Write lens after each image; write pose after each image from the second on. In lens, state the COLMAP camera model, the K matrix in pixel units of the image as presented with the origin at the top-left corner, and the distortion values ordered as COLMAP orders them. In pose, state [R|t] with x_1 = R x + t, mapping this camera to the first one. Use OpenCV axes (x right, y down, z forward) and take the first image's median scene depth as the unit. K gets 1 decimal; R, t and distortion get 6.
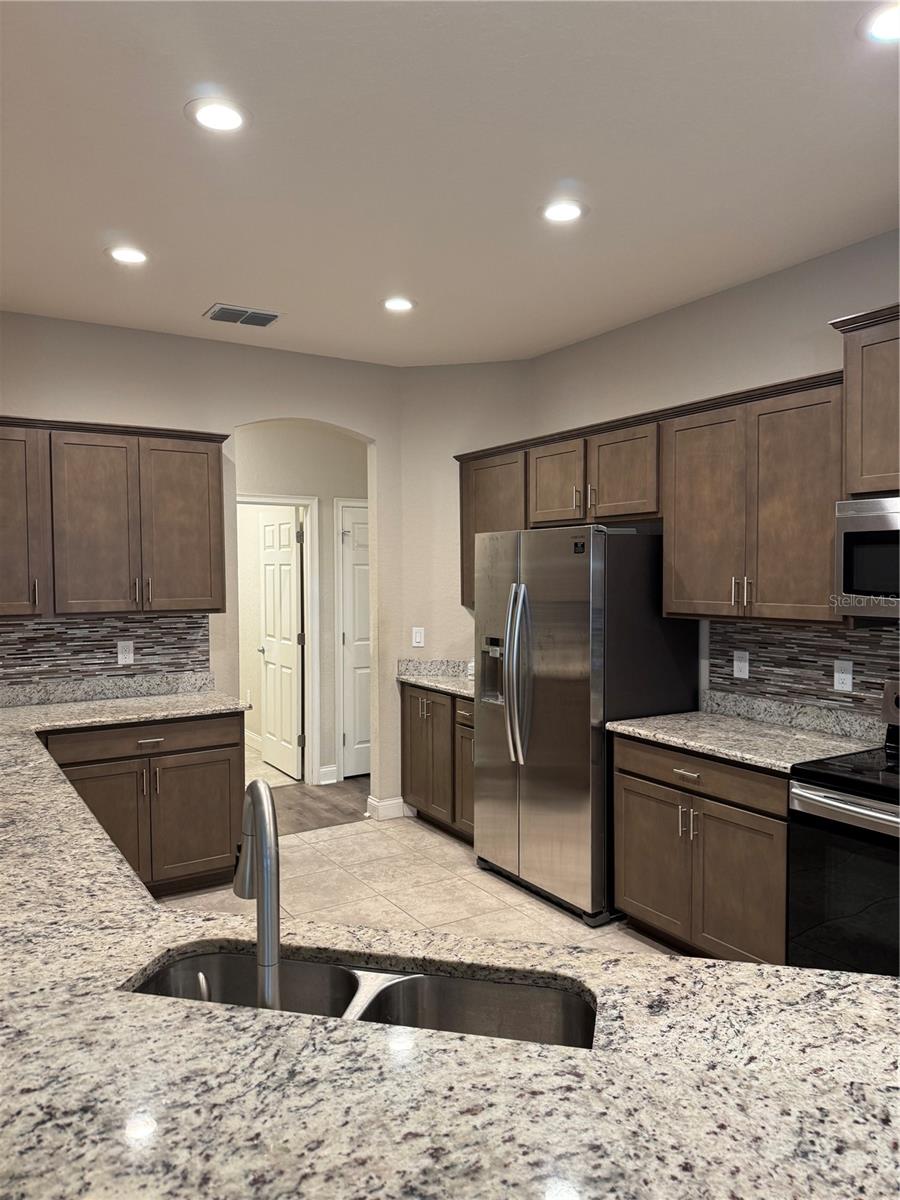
lens RADIAL K [[835.0, 0, 442.3], [0, 835.0, 596.6], [0, 0, 1]] dist [0.057715, -0.070014]
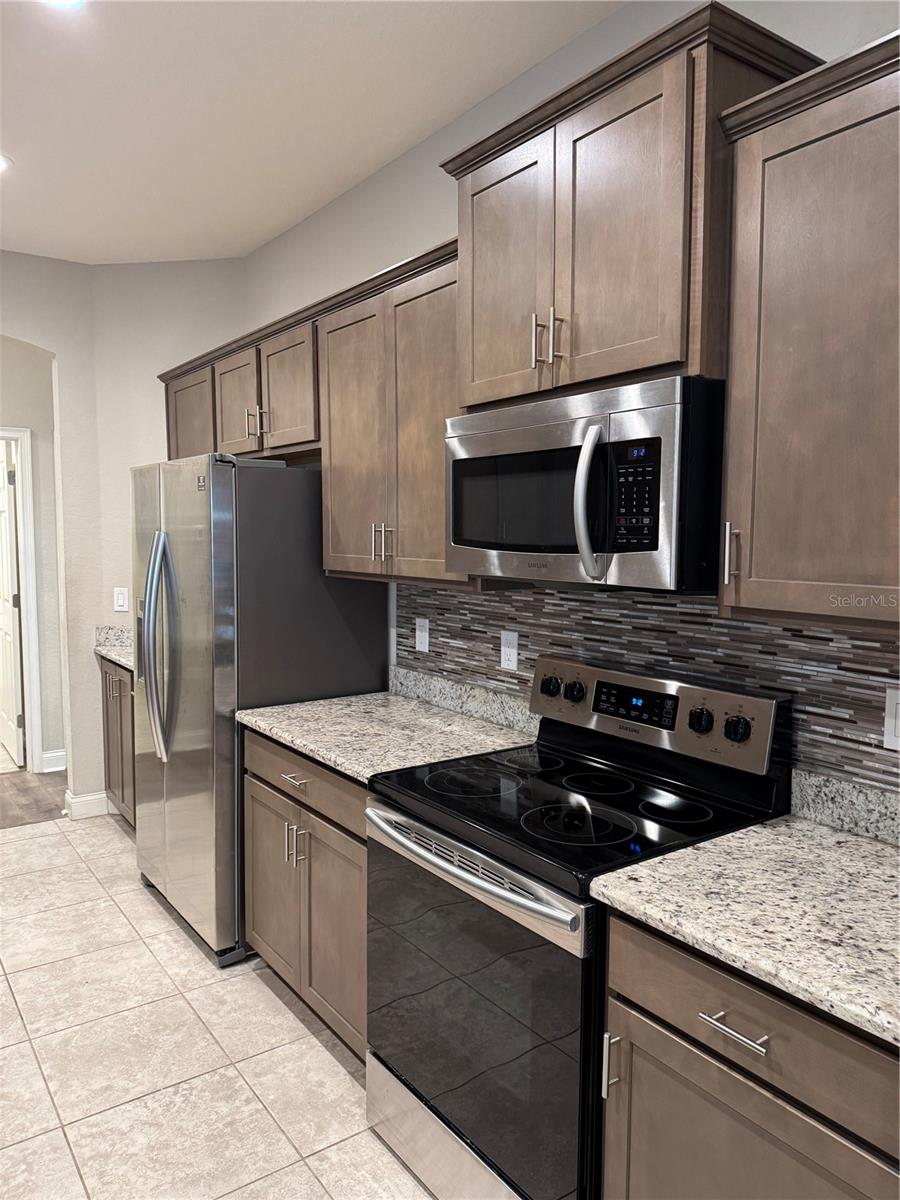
lens RADIAL K [[835.0, 0, 462.1], [0, 835.0, 602.2], [0, 0, 1]] dist [0.057715, -0.070014]
pose [[0.997949, -0.001957, 0.063985, 0.350454], [-0.001804, 0.998276, 0.058671, 0.003186], [-0.063989, -0.058666, 0.996225, 0.211620]]
